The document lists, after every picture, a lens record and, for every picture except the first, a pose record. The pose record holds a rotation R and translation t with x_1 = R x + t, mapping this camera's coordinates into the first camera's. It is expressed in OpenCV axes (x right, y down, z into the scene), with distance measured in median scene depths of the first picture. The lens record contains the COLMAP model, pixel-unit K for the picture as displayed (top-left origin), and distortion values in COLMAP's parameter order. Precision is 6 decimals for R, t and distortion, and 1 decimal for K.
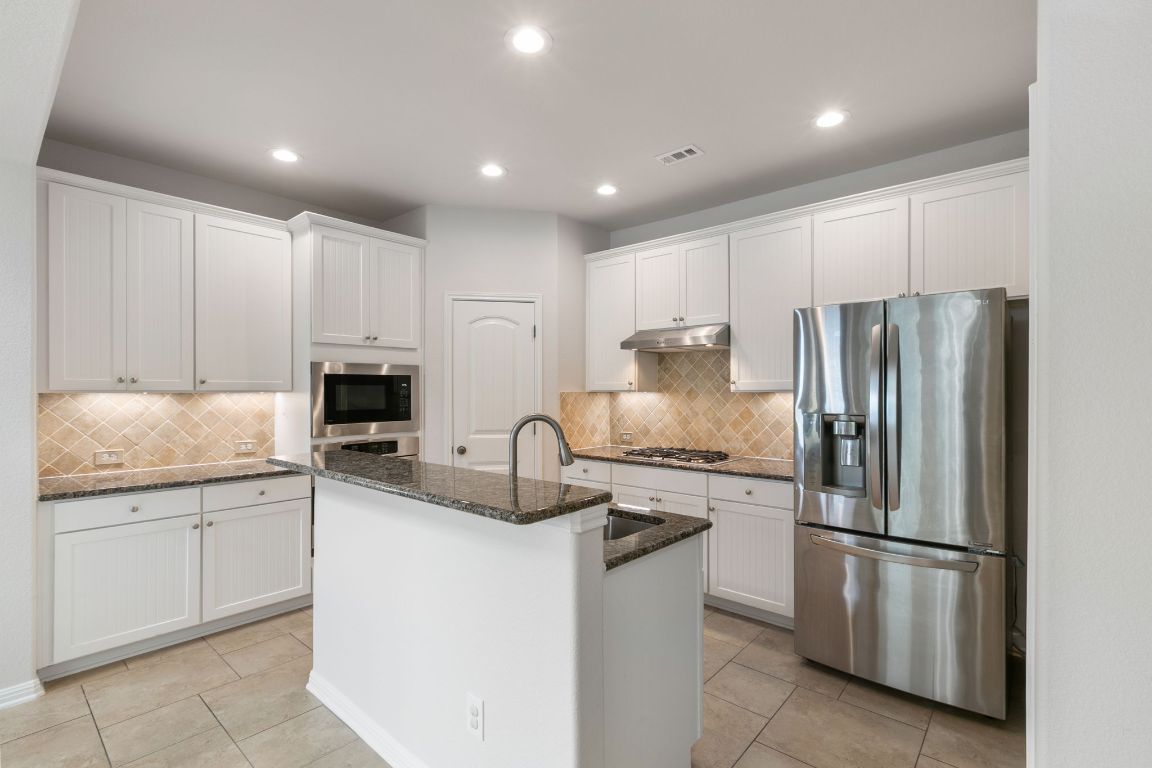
lens RADIAL K [[524.5, 0, 584.1], [0, 524.5, 392.6], [0, 0, 1]] dist [0.006166, -0.003521]
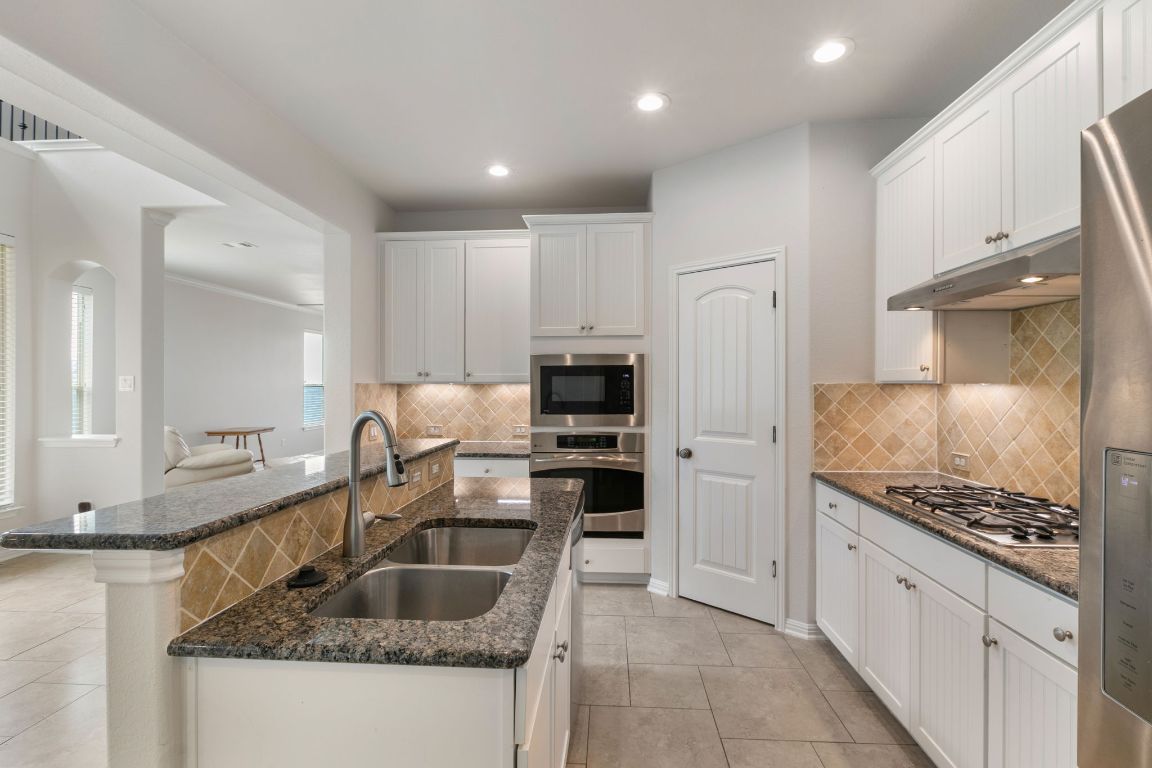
lens RADIAL K [[524.5, 0, 569.1], [0, 524.5, 385.1], [0, 0, 1]] dist [0.006166, -0.003521]
pose [[0.604516, 0.003880, -0.796583, 0.342631], [-0.002578, 0.999992, 0.002915, -0.000310], [0.796589, 0.000292, 0.604522, 0.378171]]
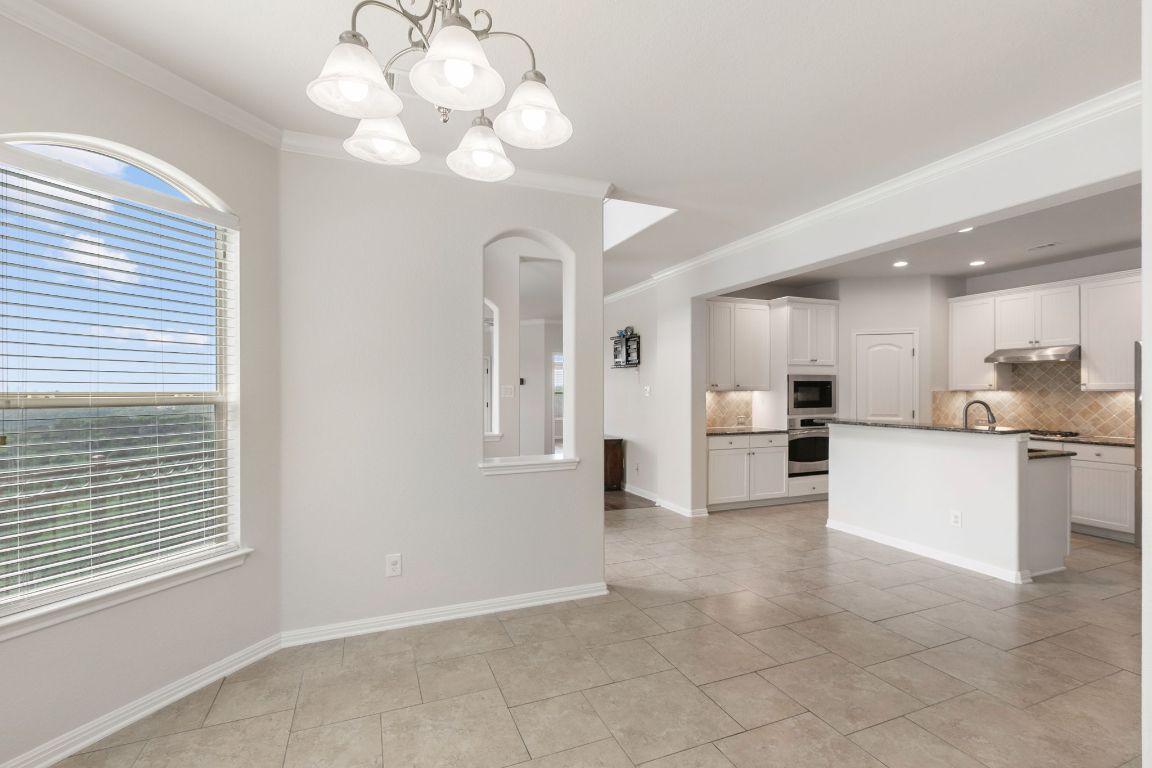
lens RADIAL K [[524.5, 0, 578.0], [0, 524.5, 389.2], [0, 0, 1]] dist [0.006166, -0.003521]
pose [[0.893121, -0.000642, -0.449817, -0.313422], [-0.000907, 0.999994, -0.003228, 0.000142], [0.449816, 0.003291, 0.893115, -0.941261]]
